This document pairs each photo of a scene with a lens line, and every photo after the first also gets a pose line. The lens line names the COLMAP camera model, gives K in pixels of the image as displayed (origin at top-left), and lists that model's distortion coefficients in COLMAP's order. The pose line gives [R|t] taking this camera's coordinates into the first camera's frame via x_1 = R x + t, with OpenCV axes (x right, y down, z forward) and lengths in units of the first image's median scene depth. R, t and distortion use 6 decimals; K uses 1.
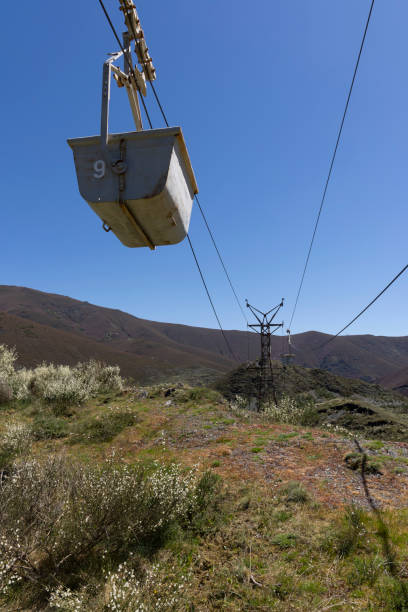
lens RADIAL K [[424.1, 0, 204.0], [0, 424.1, 306.0], [0, 0, 1]] dist [0.015846, 0.001883]
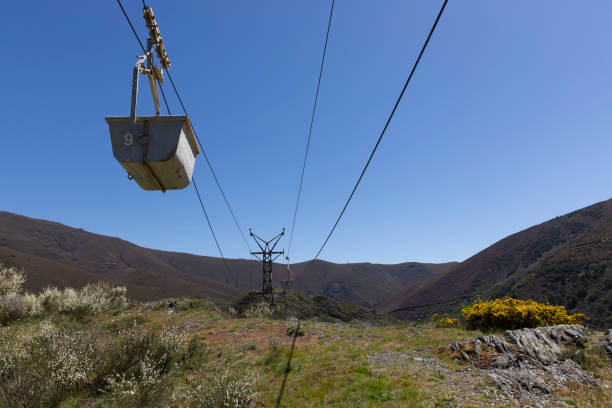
lens RADIAL K [[428.0, 0, 310.1], [0, 428.0, 198.9], [0, 0, 1]] dist [0.022539, 0.001338]
pose [[0.974971, 0.027892, 0.220575, 0.027669], [-0.009267, 0.996335, -0.085028, 0.001685], [-0.222138, 0.080856, 0.971657, -0.362722]]
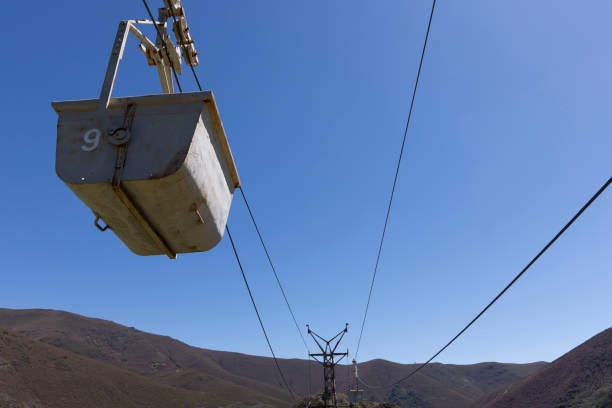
lens RADIAL K [[424.1, 0, 306.0], [0, 424.1, 204.0], [0, 0, 1]] dist [0.015846, 0.001883]
pose [[0.995579, 0.023378, 0.090967, 0.029175], [0.003603, 0.958309, -0.285713, -0.011699], [-0.093854, 0.284777, 0.953988, 0.210399]]
